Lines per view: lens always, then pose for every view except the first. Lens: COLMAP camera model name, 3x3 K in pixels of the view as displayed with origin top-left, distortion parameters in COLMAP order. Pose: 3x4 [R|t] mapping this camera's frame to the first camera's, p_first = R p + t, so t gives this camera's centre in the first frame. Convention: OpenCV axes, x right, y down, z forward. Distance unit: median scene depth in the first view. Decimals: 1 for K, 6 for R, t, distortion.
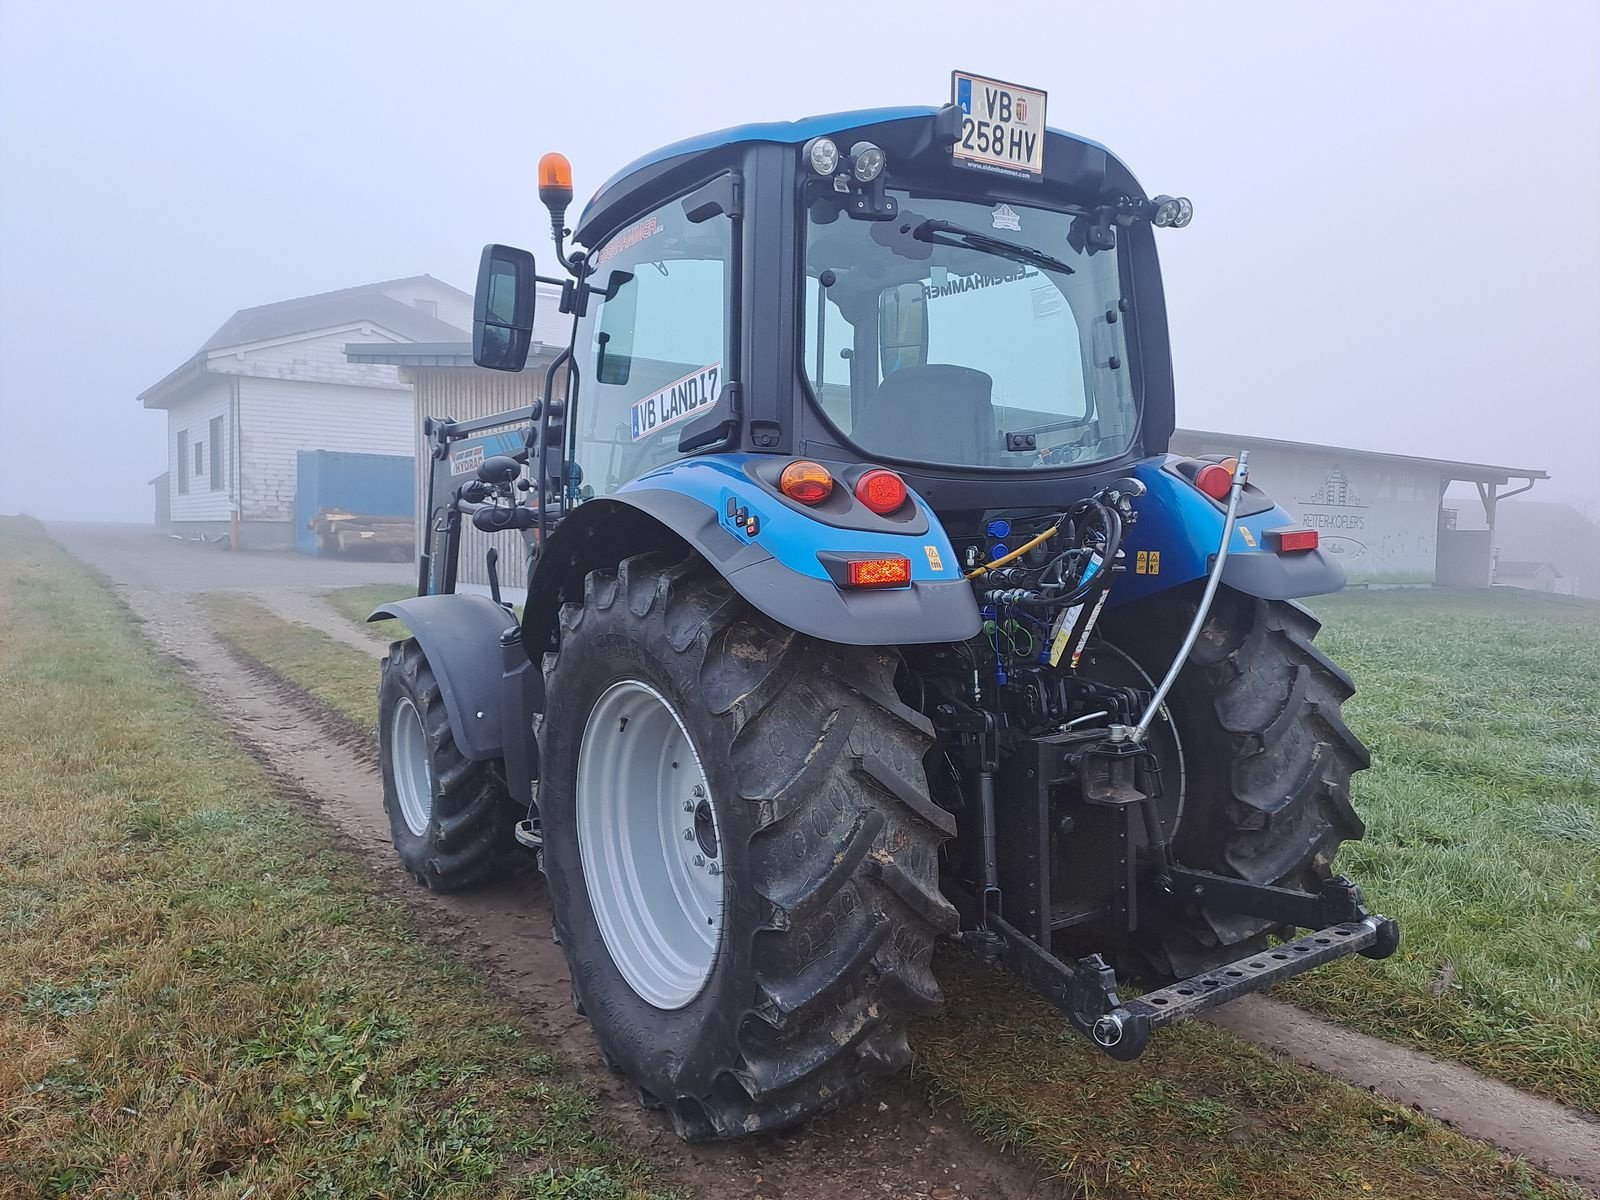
lens RADIAL K [[1164.4, 0, 777.5], [0, 1164.4, 599.1], [0, 0, 1]] dist [0.113769, -0.113497]
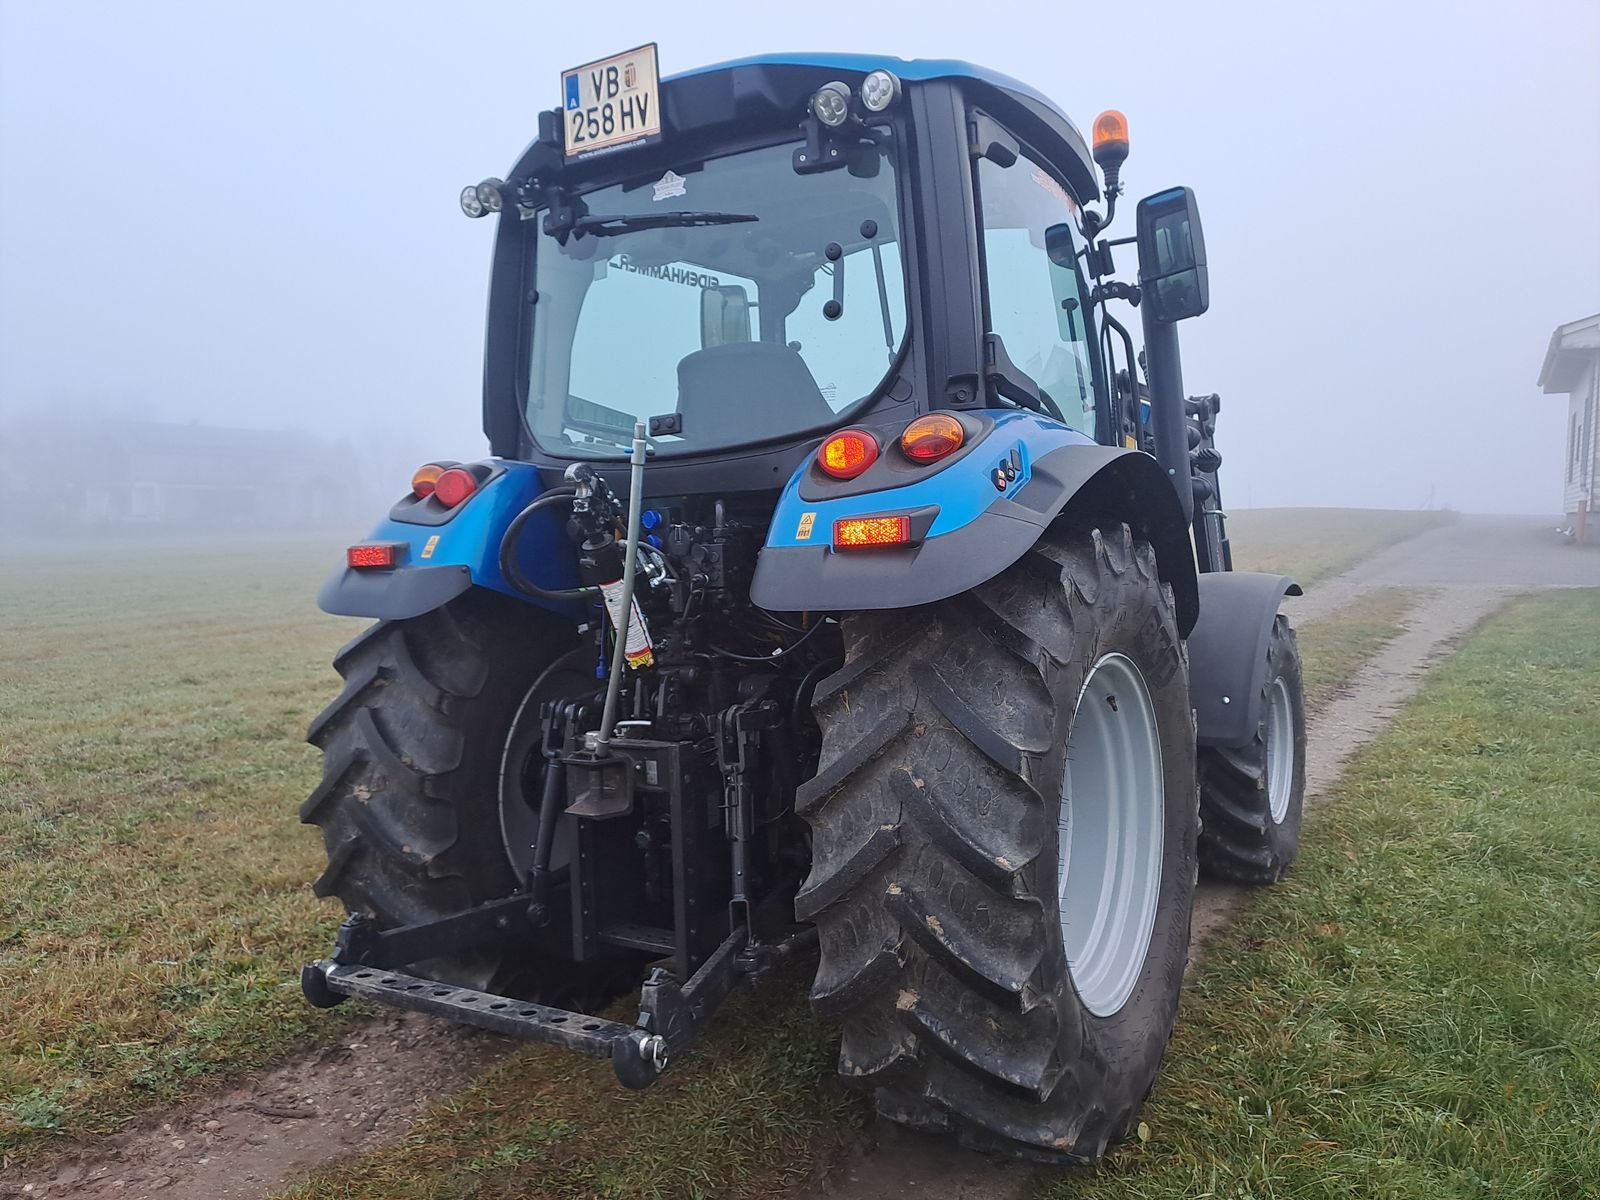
lens RADIAL K [[1164.4, 0, 777.5], [0, 1164.4, 599.1], [0, 0, 1]] dist [0.113769, -0.113497]
pose [[0.419182, 0.048343, -0.906614, 1.144791], [-0.044251, 0.998482, 0.032782, -0.031624], [0.906823, 0.026377, 0.420685, 0.726339]]
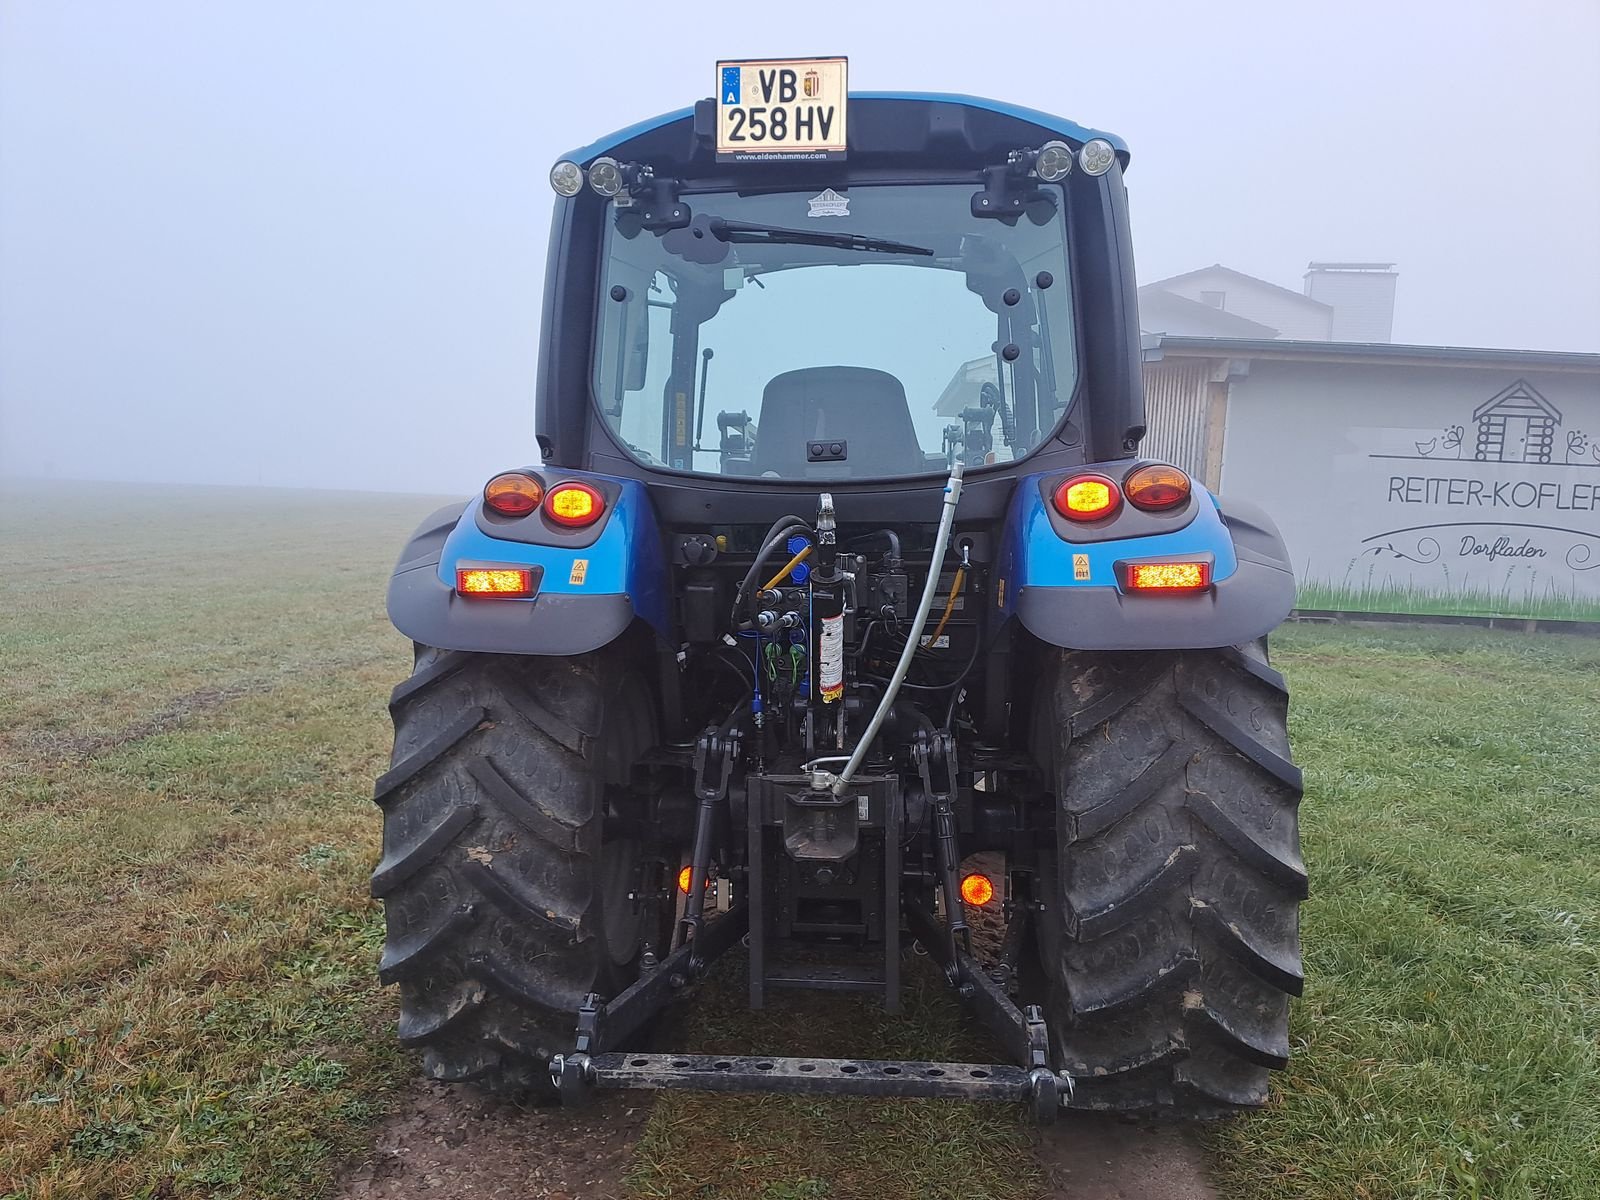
lens RADIAL K [[1097.8, 0, 800.0], [0, 1097.8, 600.0], [0, 0, 1]] dist [0.087481, -0.061476]
pose [[0.787272, 0.069954, -0.612625, 0.756614], [-0.060687, 0.997510, 0.035916, -0.049091], [0.613612, 0.008902, 0.789557, 0.327297]]
